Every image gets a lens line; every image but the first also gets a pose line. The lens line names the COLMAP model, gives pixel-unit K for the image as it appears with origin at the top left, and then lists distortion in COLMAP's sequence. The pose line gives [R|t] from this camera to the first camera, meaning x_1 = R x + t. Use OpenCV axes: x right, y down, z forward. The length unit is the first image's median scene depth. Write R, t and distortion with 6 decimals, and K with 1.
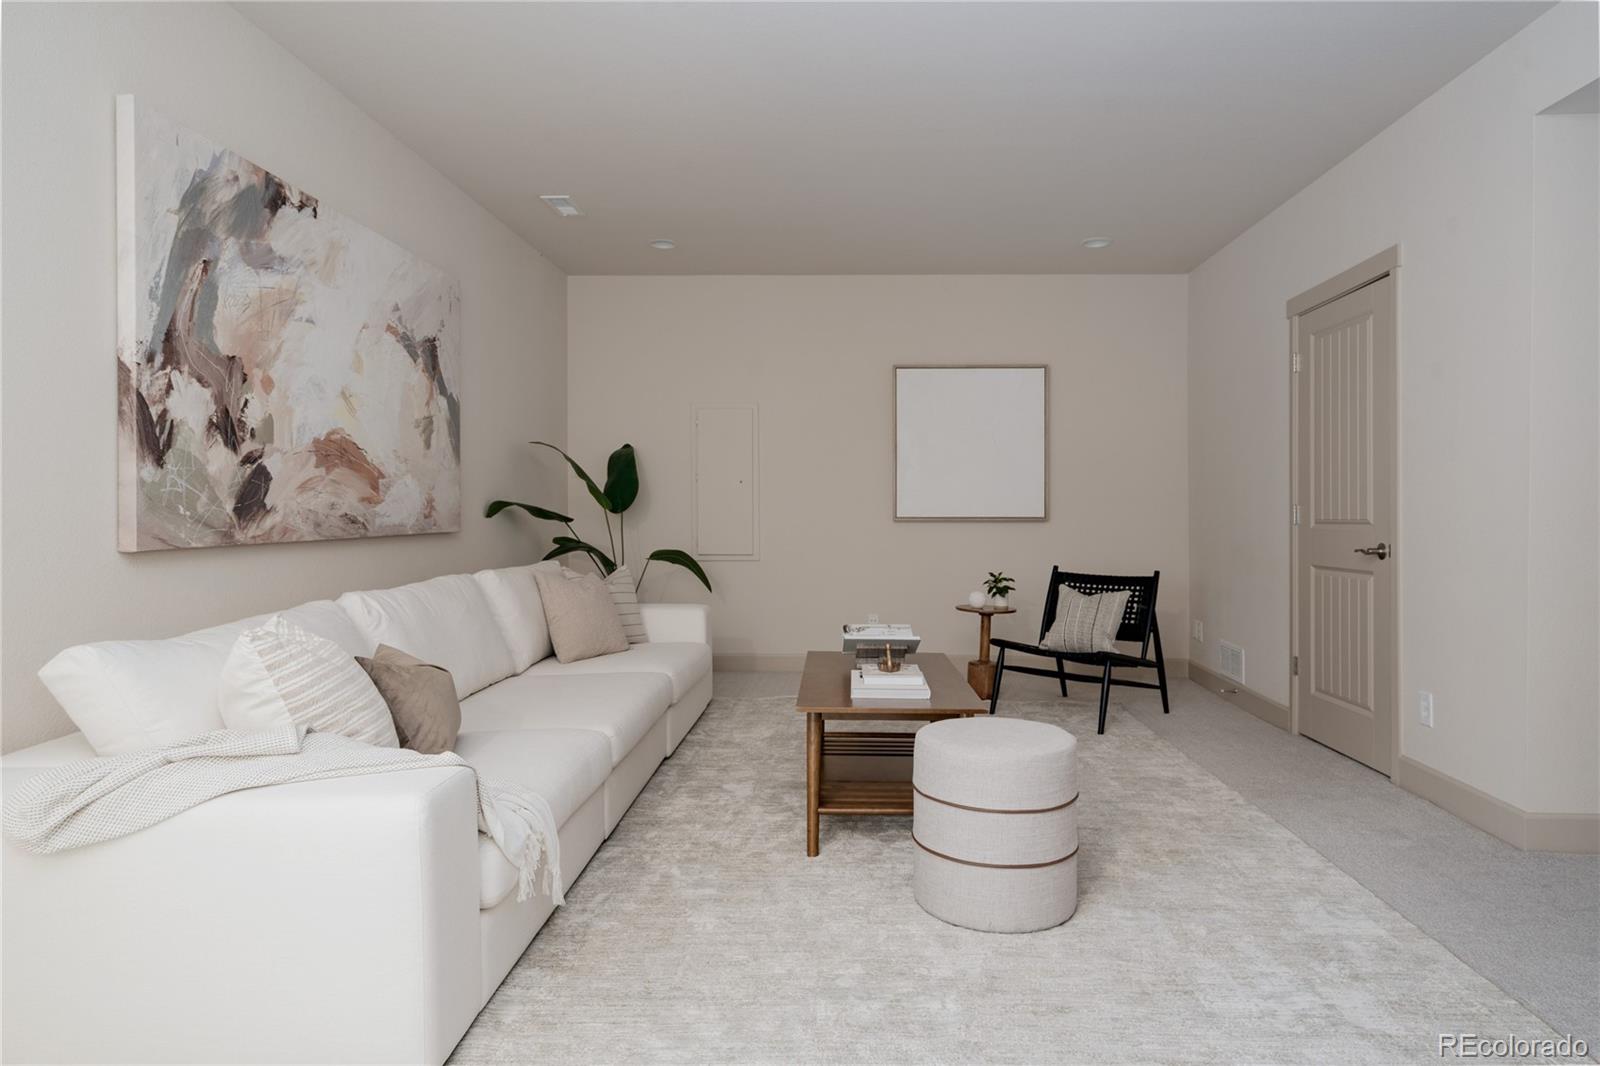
lens RADIAL K [[954.2, 0, 799.5], [0, 954.2, 501.0], [0, 0, 1]] dist [0.005609, 0.001708]
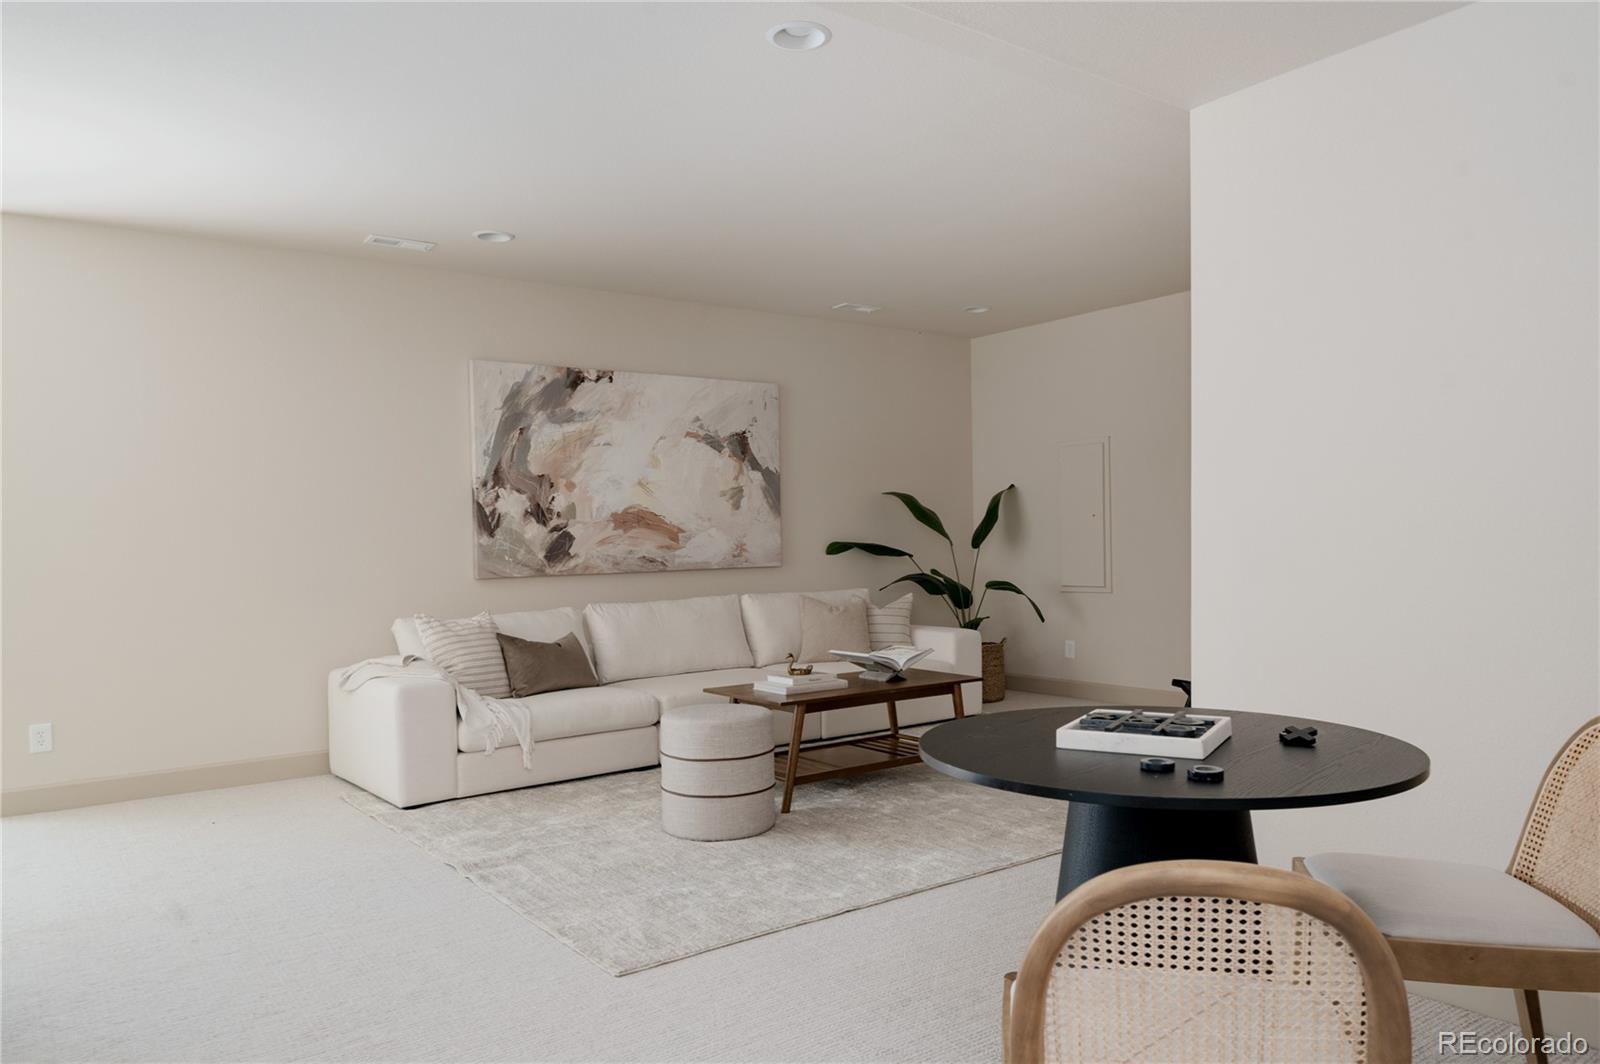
lens RADIAL K [[1074.8, 0, 799.3], [0, 1074.8, 539.3], [0, 0, 1]] dist [0.008994, 0.000889]
pose [[0.622119, -0.015871, -0.782762, 1.315157], [0.030024, 0.999543, 0.003596, -0.016979], [0.782347, -0.025738, 0.622311, 0.077194]]
